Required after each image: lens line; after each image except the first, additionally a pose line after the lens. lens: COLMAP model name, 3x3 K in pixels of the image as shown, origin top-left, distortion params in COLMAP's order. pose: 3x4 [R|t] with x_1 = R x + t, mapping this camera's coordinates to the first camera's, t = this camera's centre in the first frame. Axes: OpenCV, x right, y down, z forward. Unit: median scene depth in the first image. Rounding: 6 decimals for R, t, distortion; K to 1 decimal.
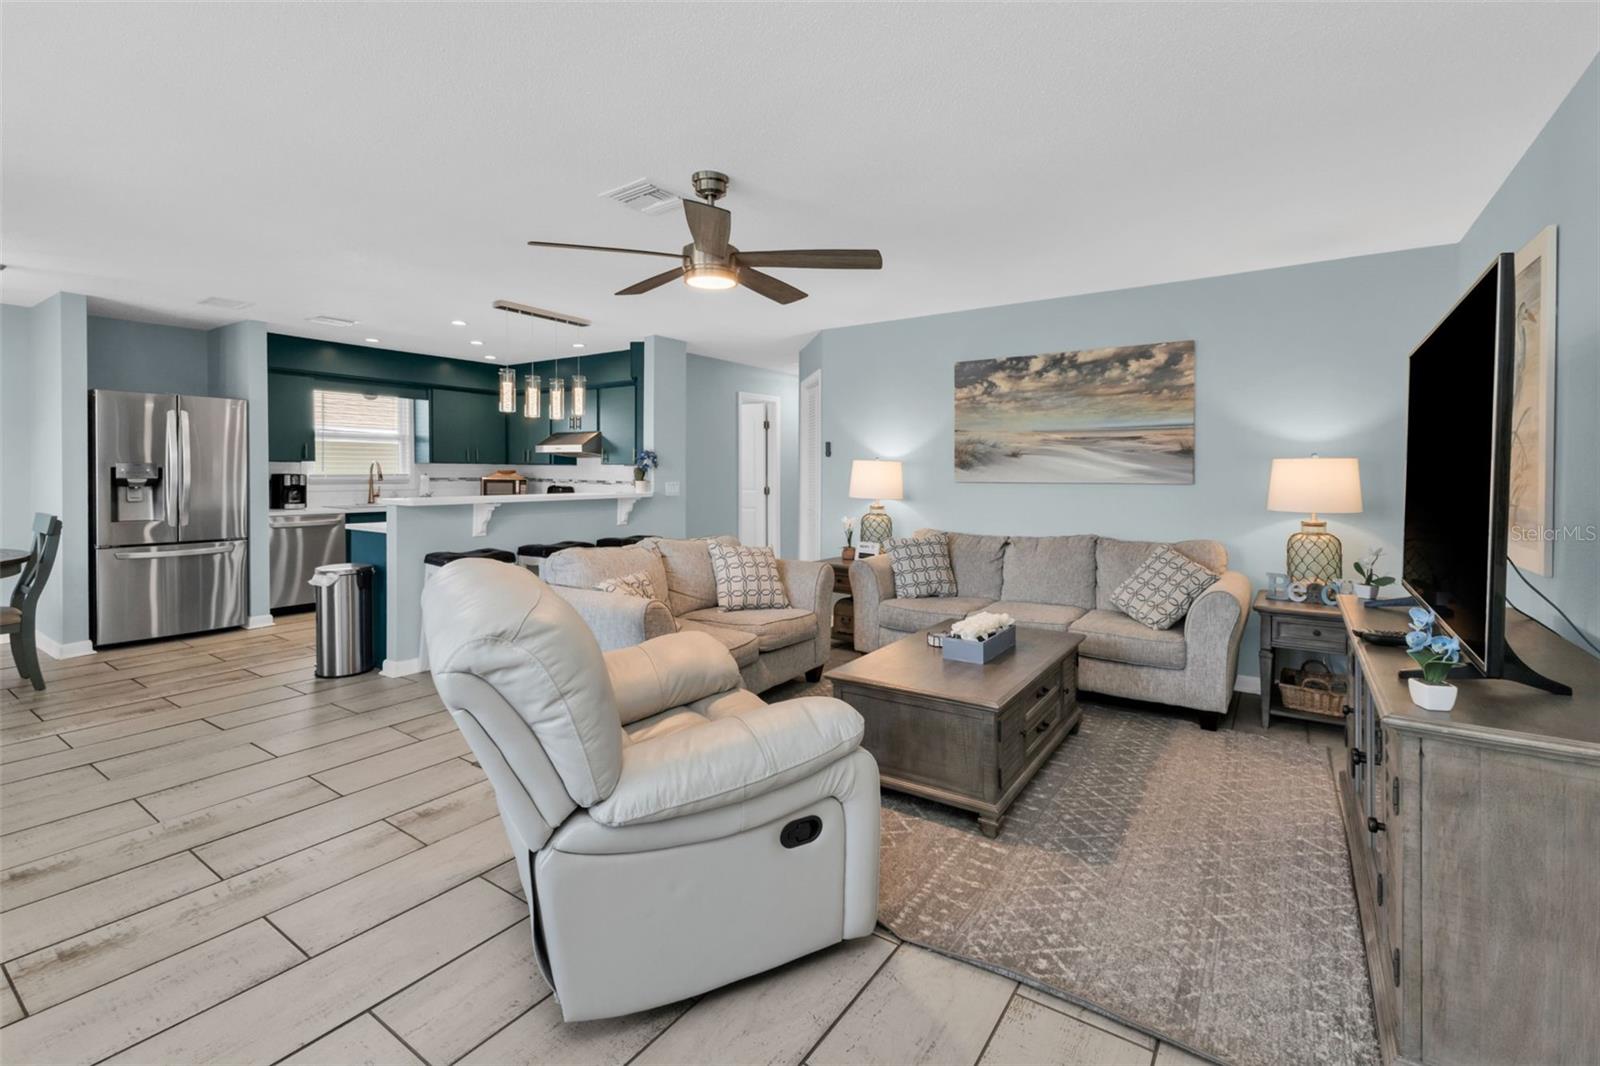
lens RADIAL K [[710.2, 0, 796.9], [0, 710.2, 486.4], [0, 0, 1]] dist [0.005328, -0.000352]
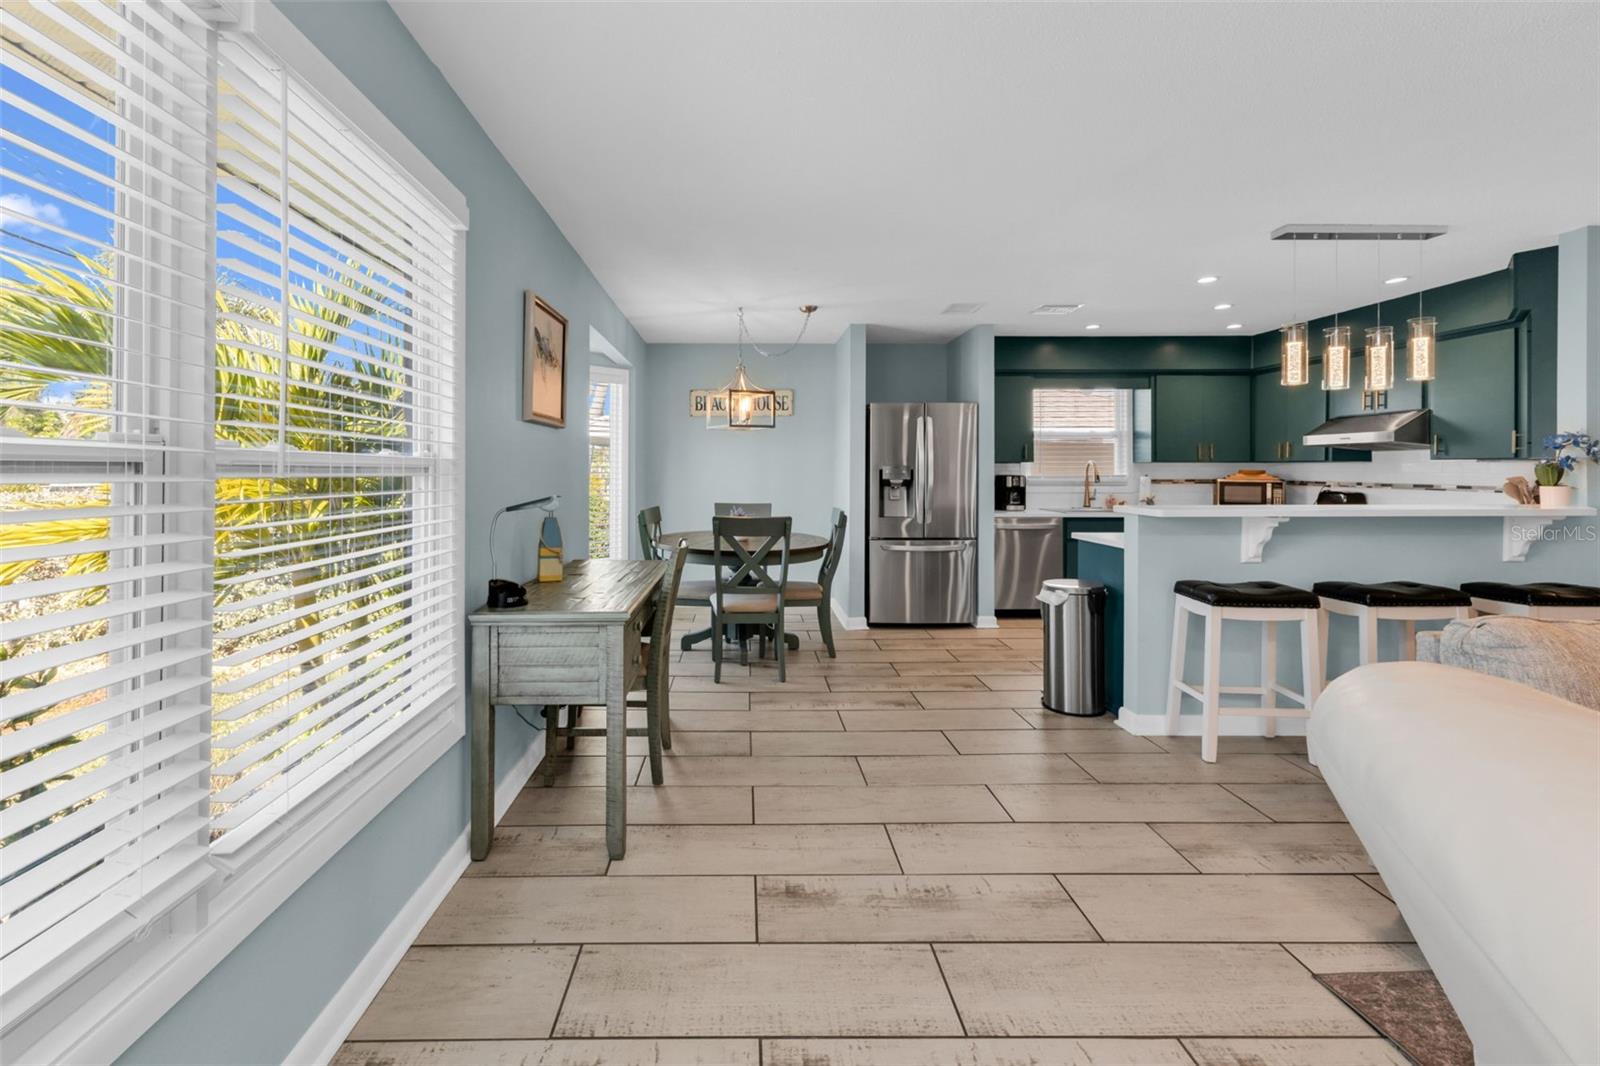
lens RADIAL K [[710.2, 0, 754.0], [0, 710.2, 474.4], [0, 0, 1]] dist [0.005328, -0.000352]
pose [[0.580469, -0.001973, -0.814280, -0.157815], [-0.013531, 0.999836, -0.012069, -0.002707], [0.814170, 0.018023, 0.580347, 0.183720]]
